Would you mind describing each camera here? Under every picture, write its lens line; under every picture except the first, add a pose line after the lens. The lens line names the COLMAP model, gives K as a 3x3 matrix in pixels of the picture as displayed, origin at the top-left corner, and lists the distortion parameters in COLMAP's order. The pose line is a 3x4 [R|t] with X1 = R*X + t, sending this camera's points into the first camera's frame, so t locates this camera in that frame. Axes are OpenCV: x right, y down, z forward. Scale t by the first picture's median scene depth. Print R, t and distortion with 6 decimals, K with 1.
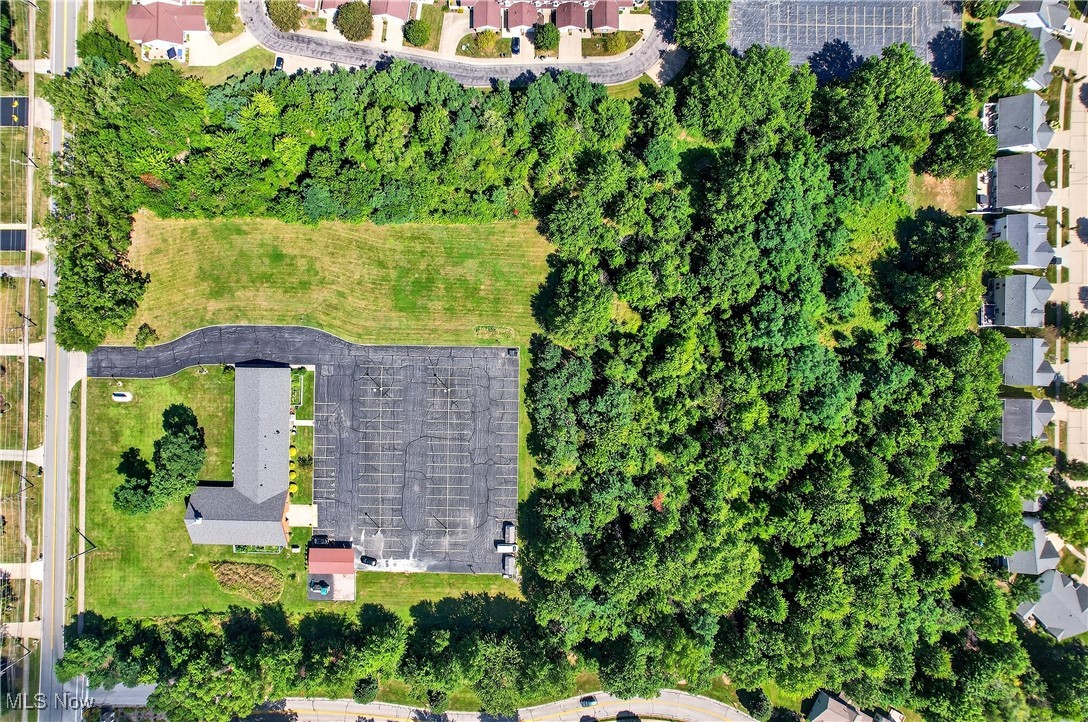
lens RADIAL K [[707.3, 0, 529.8], [0, 707.3, 353.8], [0, 0, 1]] dist [-0.072995, 0.073688]
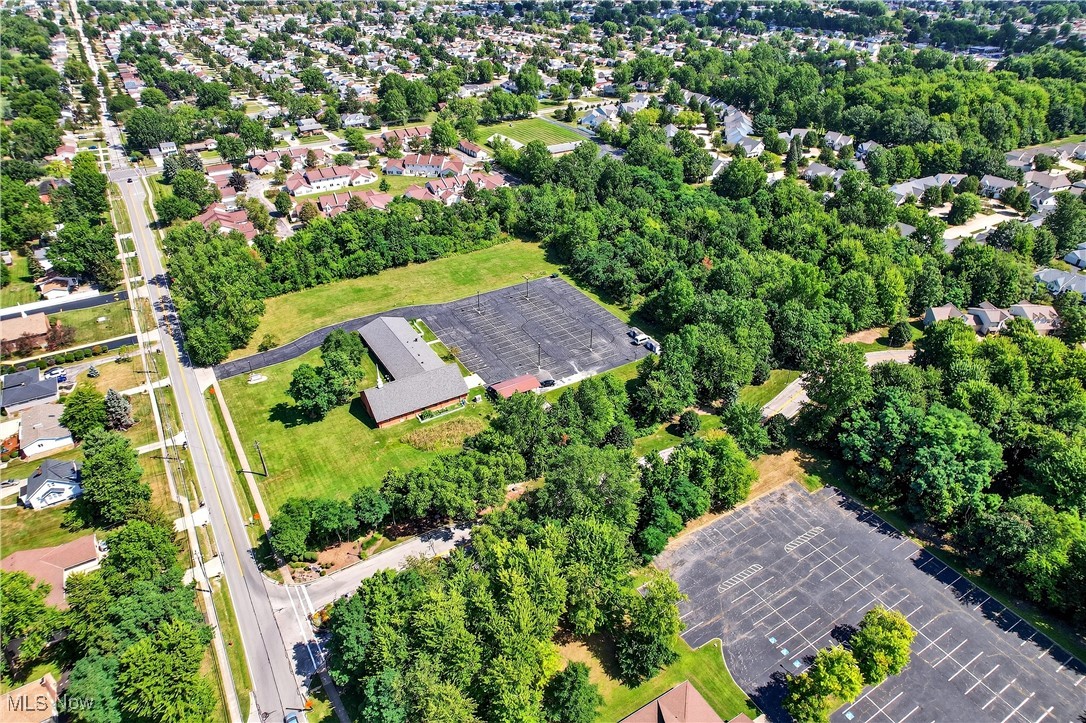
lens RADIAL K [[693.9, 0, 549.4], [0, 693.9, 362.4], [0, 0, 1]] dist [-0.072968, 0.073727]
pose [[0.843245, -0.286886, 0.454571, -0.689075], [0.537436, 0.465792, -0.702994, 1.012695], [-0.010057, 0.837099, 0.546960, 0.427894]]
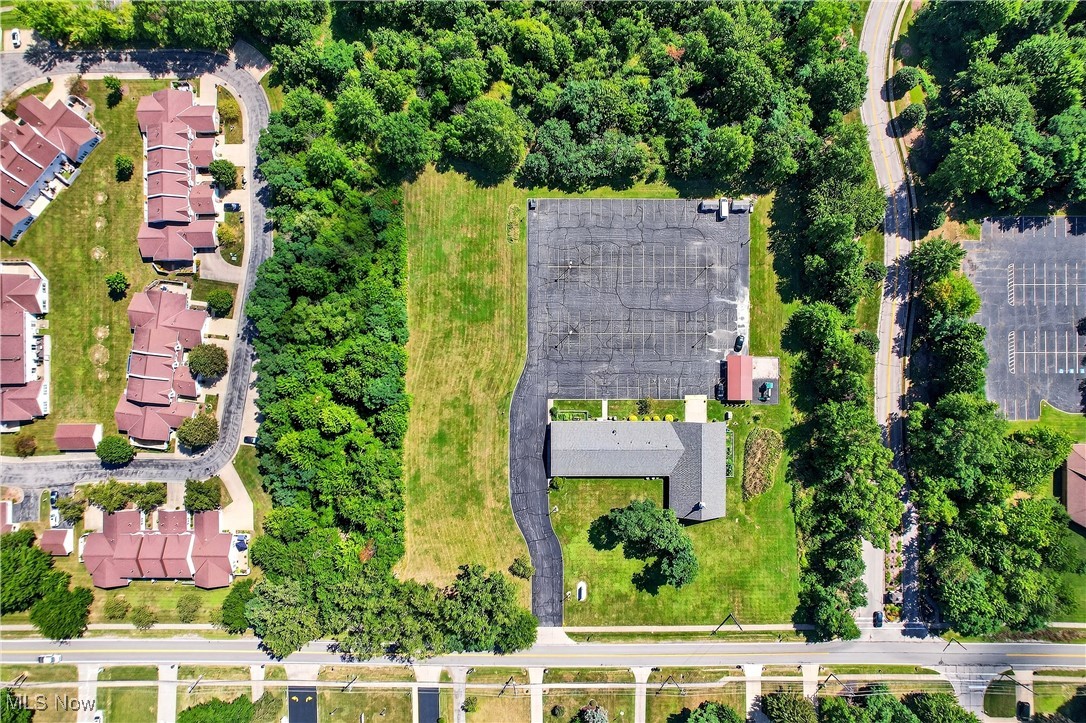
lens RADIAL K [[693.9, 0, 549.4], [0, 693.9, 362.4], [0, 0, 1]] dist [-0.072968, 0.073727]
pose [[-0.012981, -0.999912, 0.002896, -0.261258], [0.999887, -0.012958, 0.007594, 0.011869], [-0.007556, 0.002994, 0.999967, -0.000445]]
